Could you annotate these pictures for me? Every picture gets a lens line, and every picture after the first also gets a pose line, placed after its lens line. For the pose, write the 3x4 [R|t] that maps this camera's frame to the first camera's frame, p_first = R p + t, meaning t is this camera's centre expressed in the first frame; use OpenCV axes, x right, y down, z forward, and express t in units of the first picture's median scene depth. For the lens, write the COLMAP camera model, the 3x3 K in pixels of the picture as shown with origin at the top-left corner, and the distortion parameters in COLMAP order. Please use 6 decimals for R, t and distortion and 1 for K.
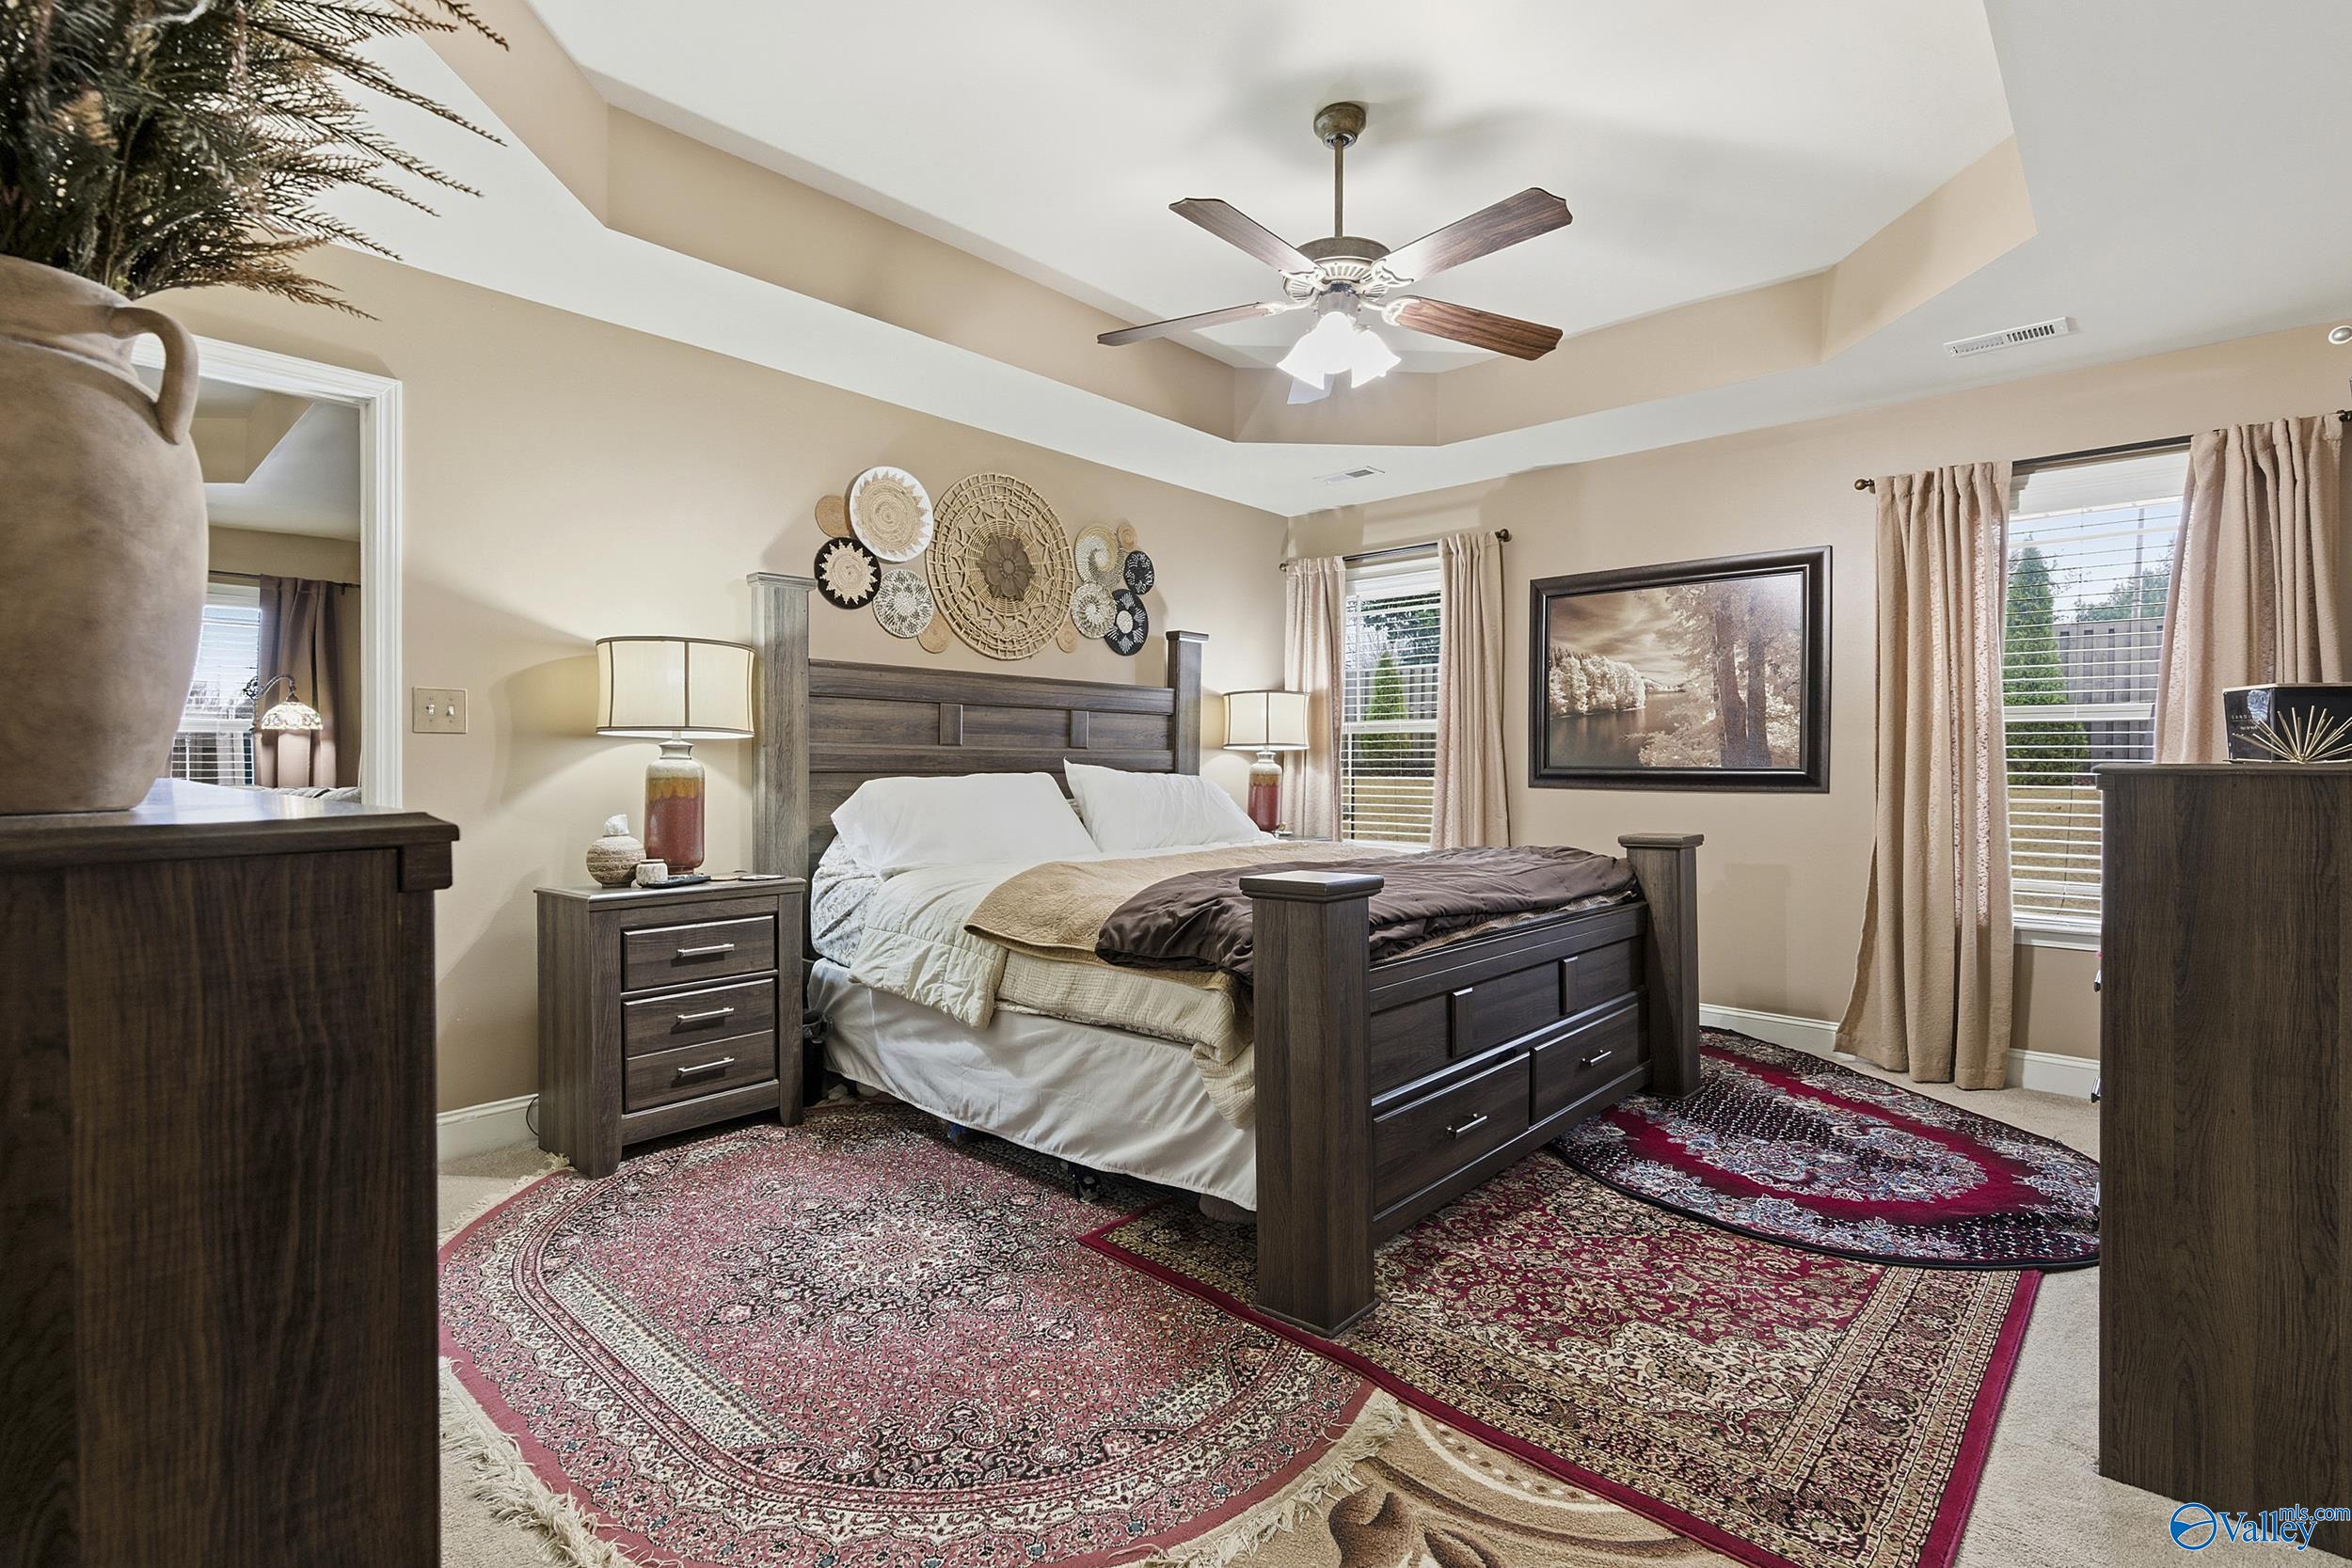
lens RADIAL K [[1060.7, 0, 1180.4], [0, 1060.7, 772.3], [0, 0, 1]] dist [0.000472, 0.001267]
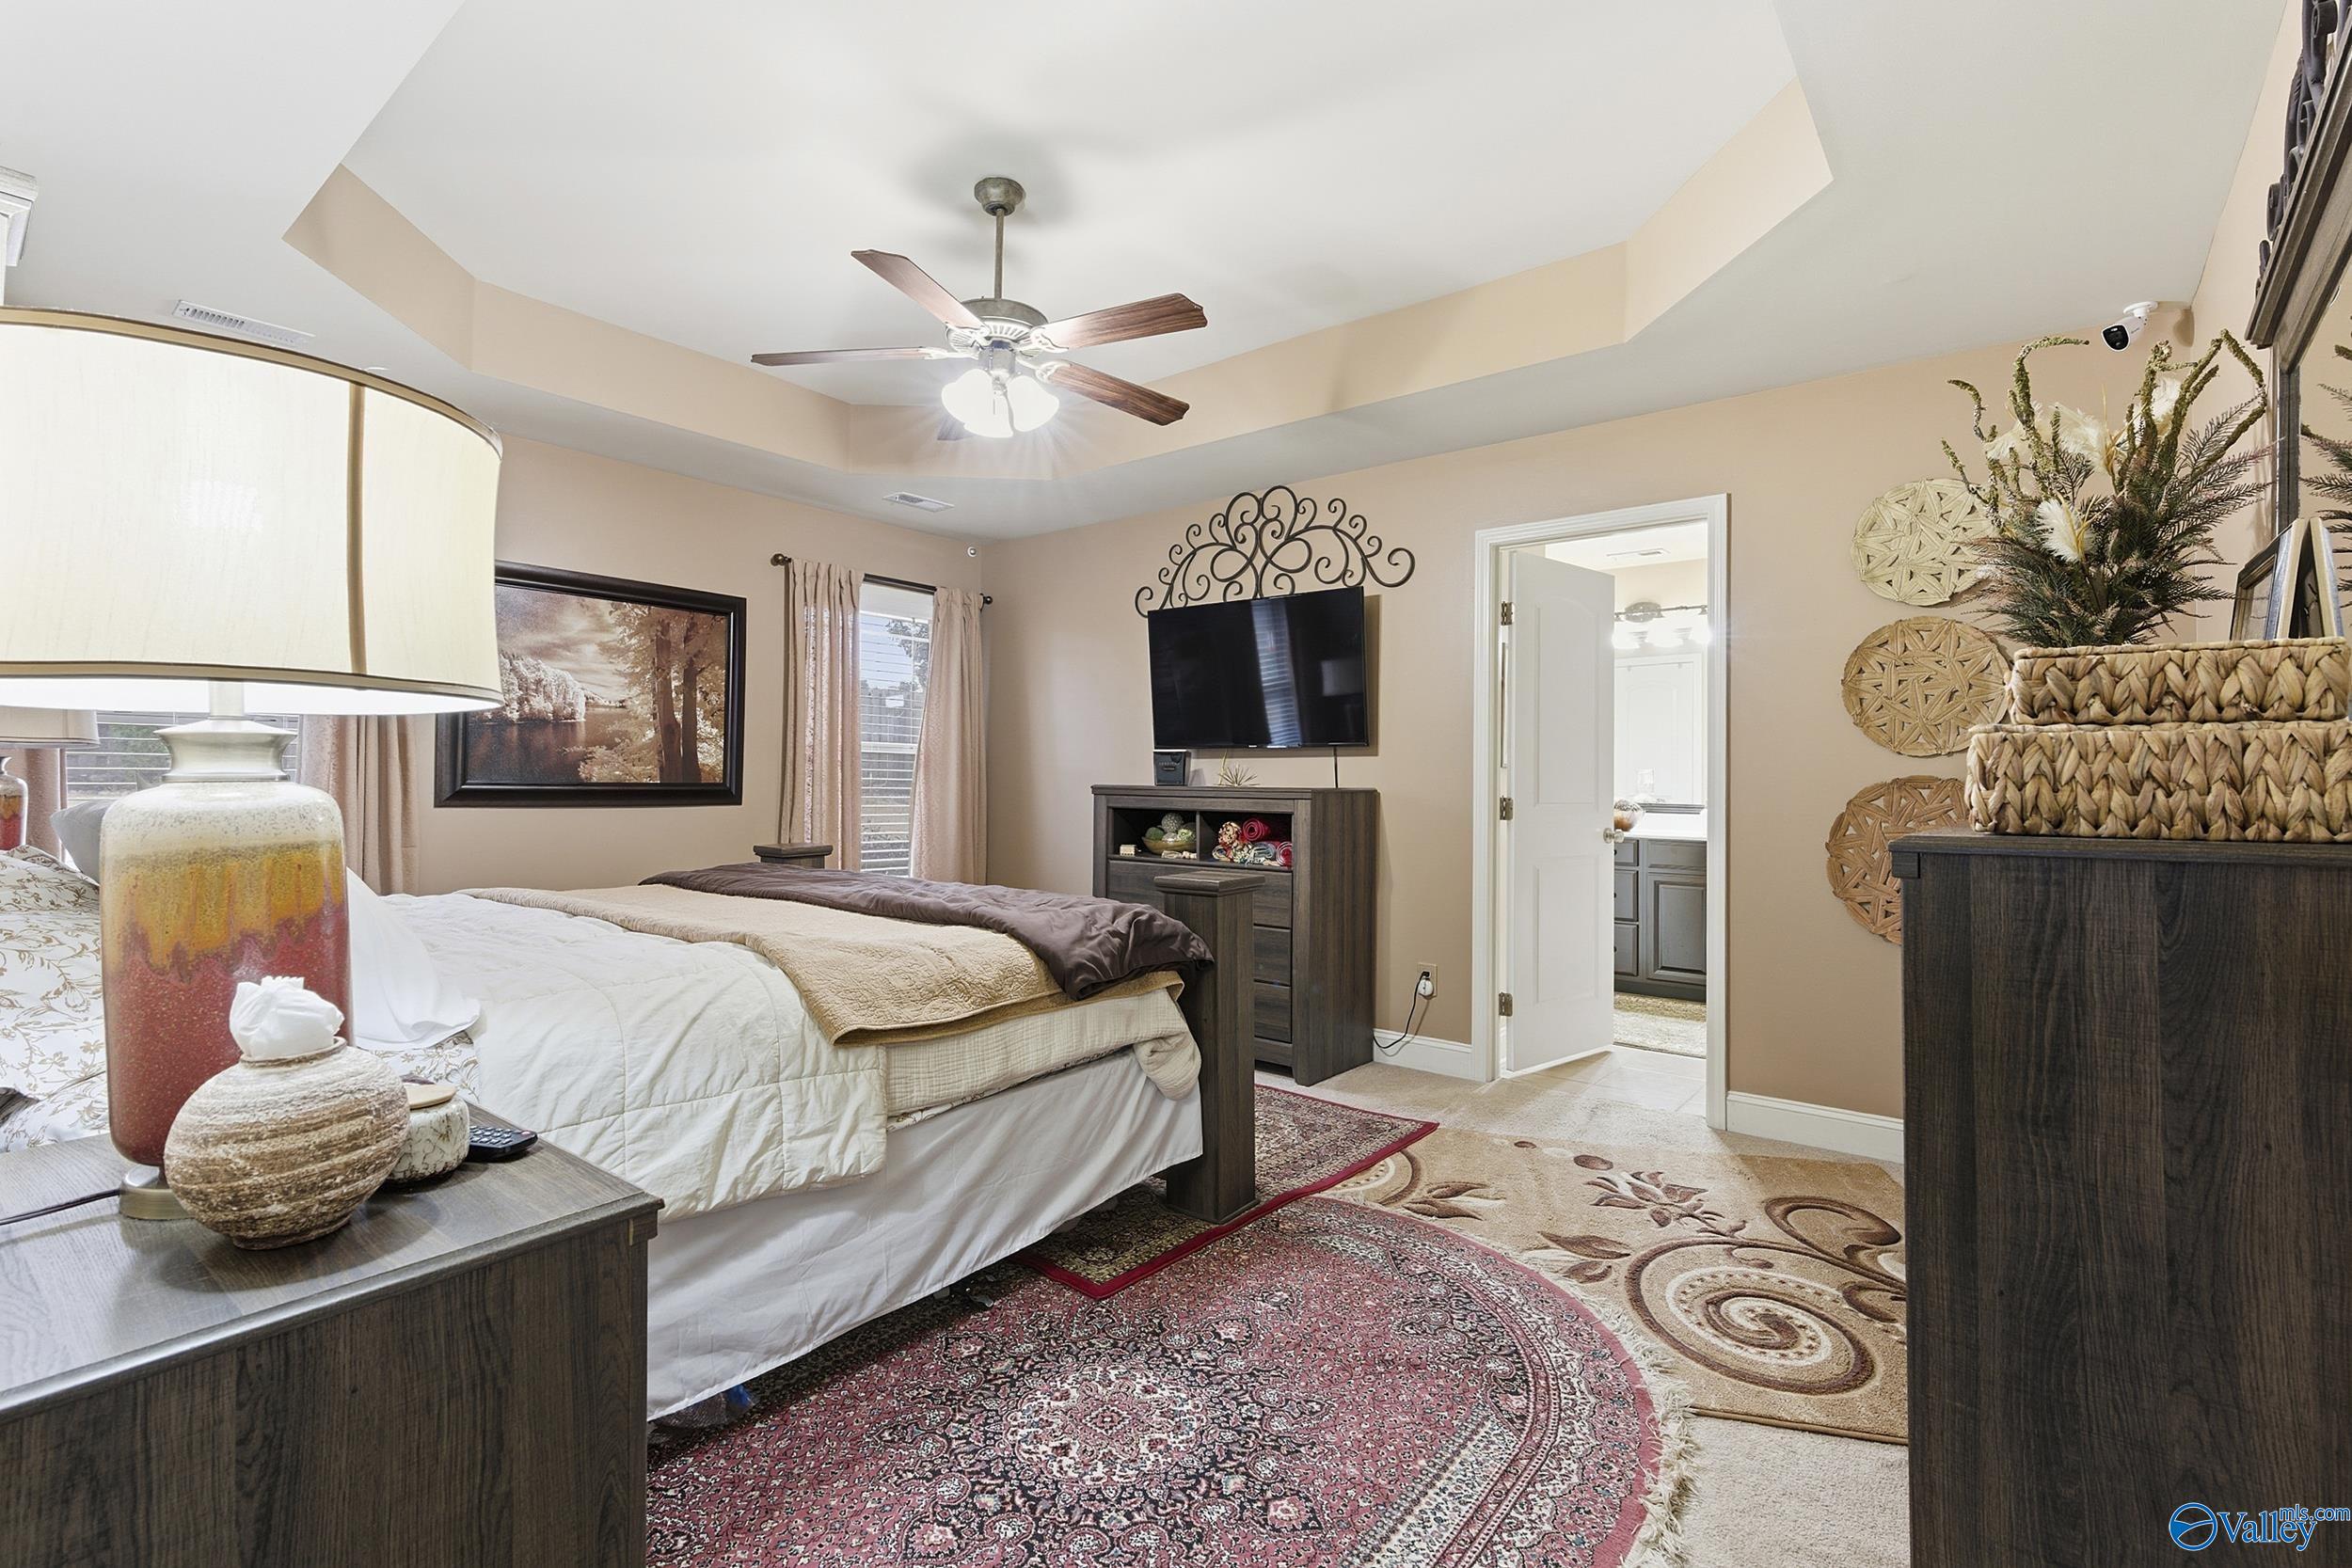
lens RADIAL K [[1060.7, 0, 1180.4], [0, 1060.7, 772.3], [0, 0, 1]] dist [0.000472, 0.001267]
pose [[-0.051782, 0.009000, 0.998618, -0.899906], [-0.003525, 0.999952, -0.009194, -0.012338], [-0.998652, -0.003996, -0.051748, 0.849790]]
